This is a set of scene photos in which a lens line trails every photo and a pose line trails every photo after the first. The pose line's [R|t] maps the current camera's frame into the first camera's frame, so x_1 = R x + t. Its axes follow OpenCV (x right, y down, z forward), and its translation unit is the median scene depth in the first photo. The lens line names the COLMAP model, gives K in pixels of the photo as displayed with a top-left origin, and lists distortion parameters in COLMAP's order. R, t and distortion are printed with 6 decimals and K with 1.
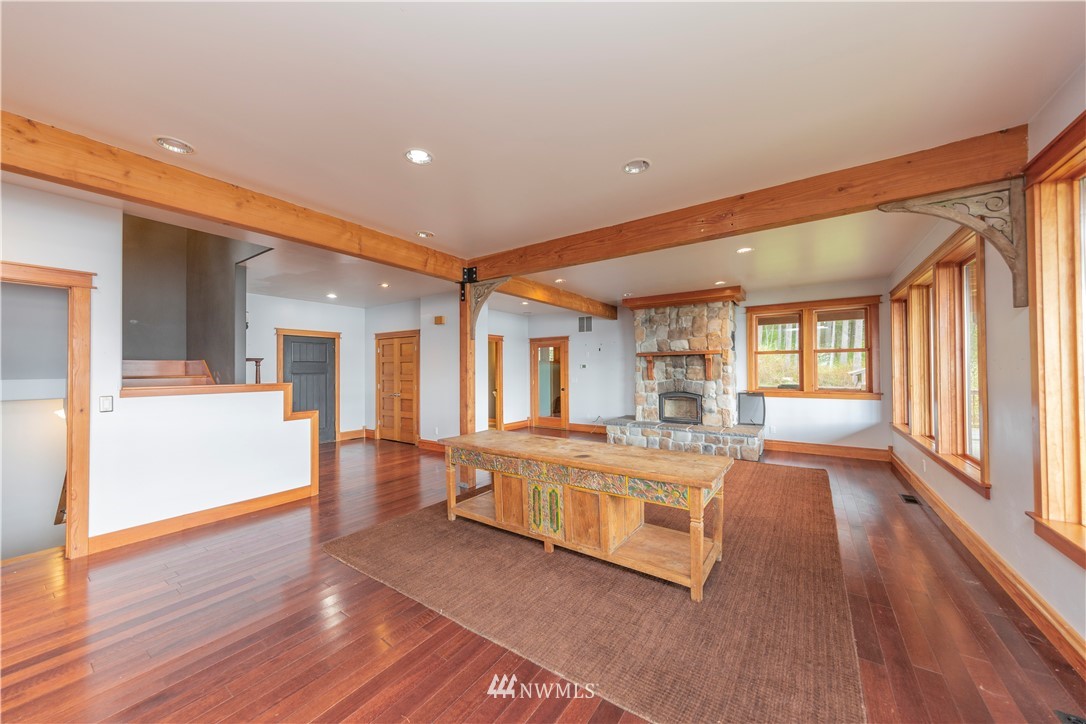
lens RADIAL K [[394.1, 0, 540.8], [0, 394.1, 364.8], [0, 0, 1]] dist [0.013374, -0.000171]
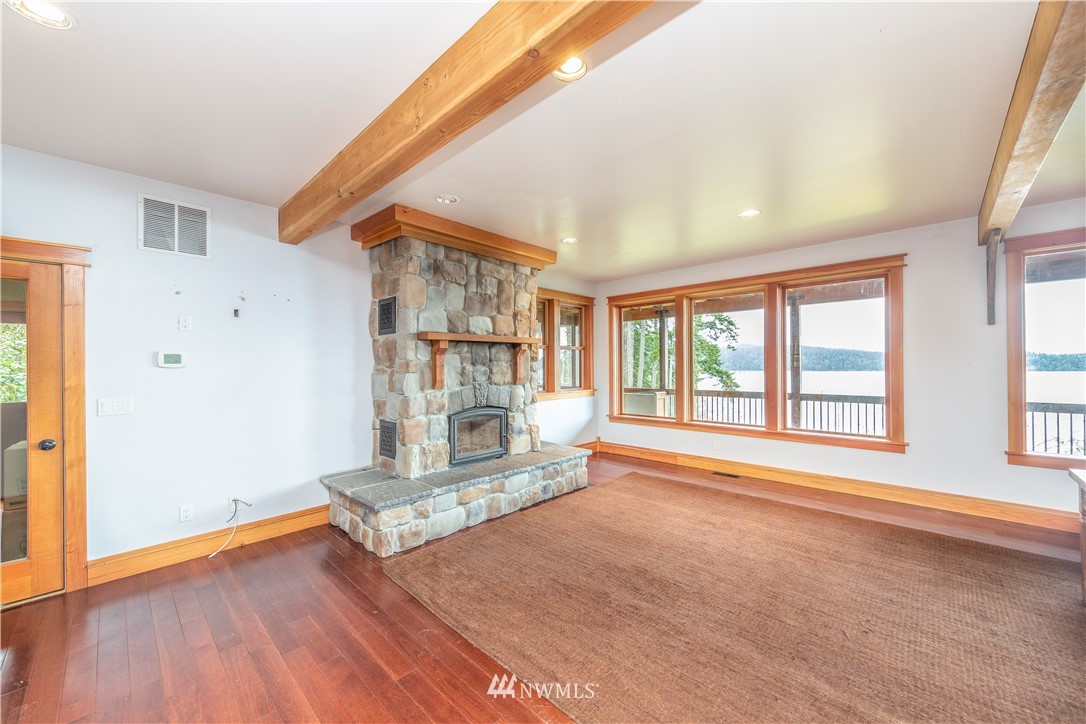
lens RADIAL K [[410.6, 0, 536.3], [0, 410.6, 364.1], [0, 0, 1]] dist [0.002659, 0.000137]
pose [[0.142893, 0.007192, 0.989712, -0.233828], [-0.006733, 0.999958, -0.006294, 0.010575], [-0.989715, -0.005764, 0.142935, 0.875941]]
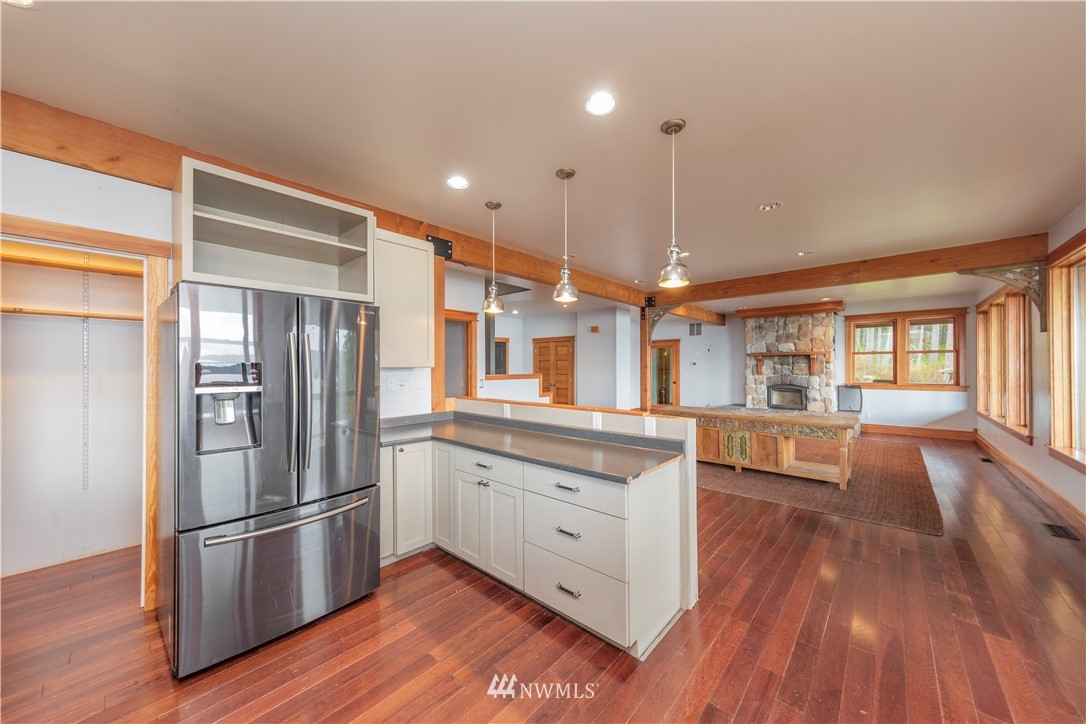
lens RADIAL K [[394.1, 0, 540.8], [0, 394.1, 364.8], [0, 0, 1]] dist [0.013374, -0.000171]
pose [[0.992066, 0.003503, -0.125669, -0.276676], [-0.002563, 0.999968, 0.007642, -0.001529], [0.125692, -0.007259, 0.992043, -0.362864]]
